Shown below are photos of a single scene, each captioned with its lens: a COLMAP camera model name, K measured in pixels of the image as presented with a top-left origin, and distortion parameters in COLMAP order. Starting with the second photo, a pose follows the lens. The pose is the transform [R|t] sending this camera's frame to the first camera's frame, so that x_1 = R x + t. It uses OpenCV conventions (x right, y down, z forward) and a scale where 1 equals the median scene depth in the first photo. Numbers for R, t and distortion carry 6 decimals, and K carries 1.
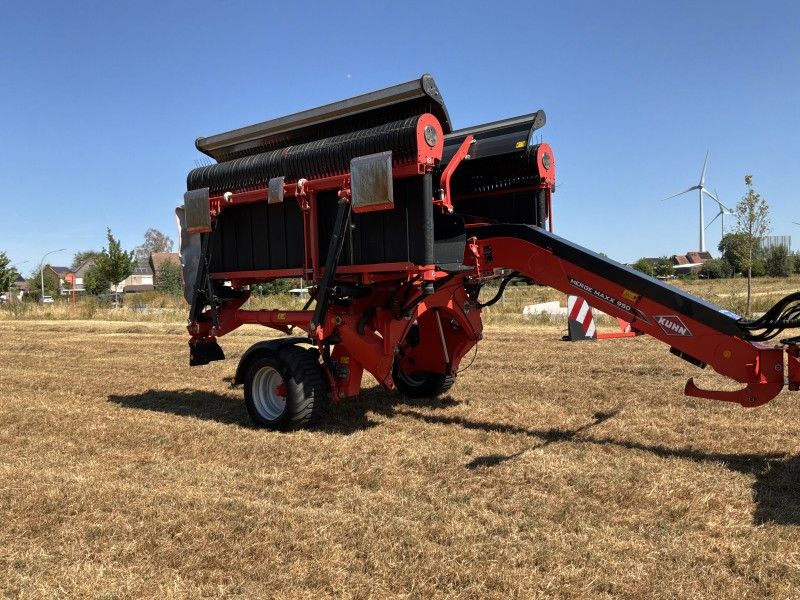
lens RADIAL K [[670.2, 0, 396.5], [0, 670.2, 304.0], [0, 0, 1]] dist [0.092857, -0.164317]
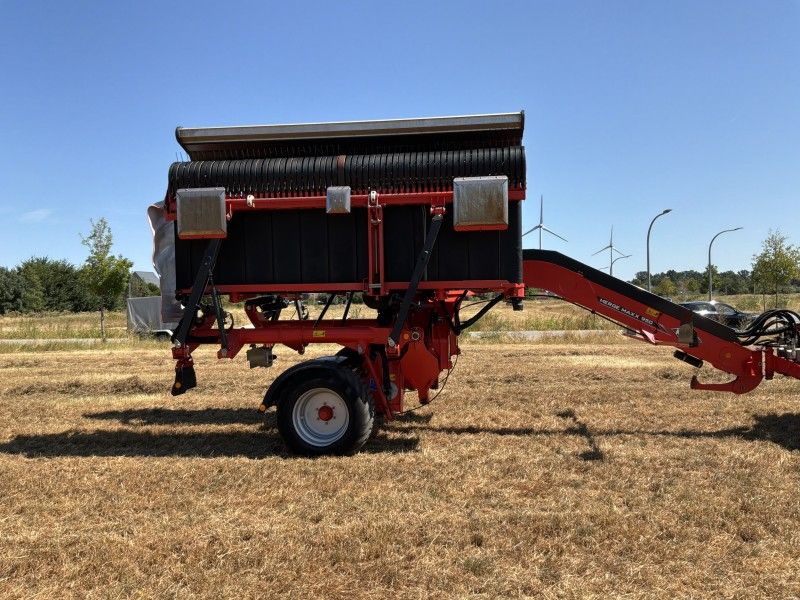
lens RADIAL K [[670.2, 0, 399.3], [0, 670.2, 307.4], [0, 0, 1]] dist [0.092857, -0.164317]
pose [[0.844143, 0.010386, 0.536017, -0.630264], [0.006766, 0.999526, -0.030024, 0.011218], [-0.536075, 0.028972, 0.843673, 0.167380]]
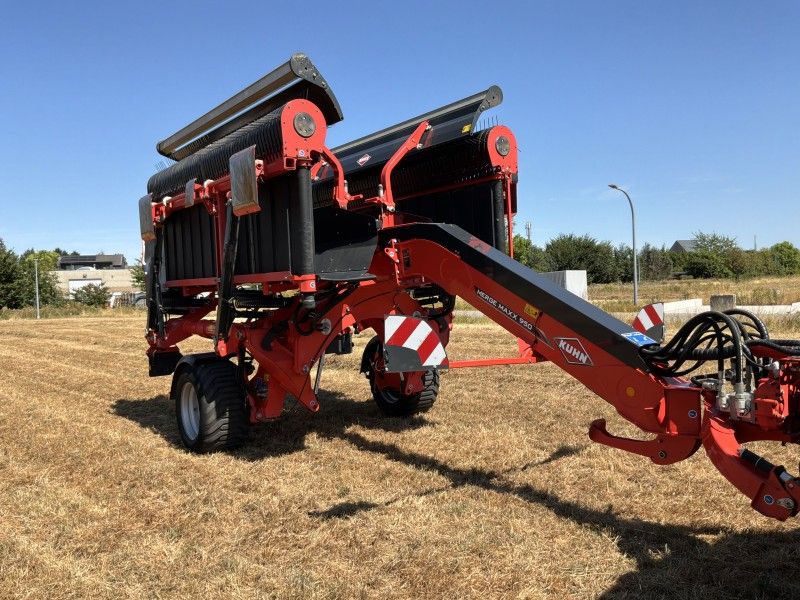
lens RADIAL K [[670.2, 0, 400.7], [0, 670.2, 299.8], [0, 0, 1]] dist [0.092857, -0.164317]
pose [[0.971499, -0.000468, -0.237045, 0.333901], [0.000854, 0.999998, 0.001528, -0.023757], [0.237043, -0.001687, 0.971498, 0.166917]]
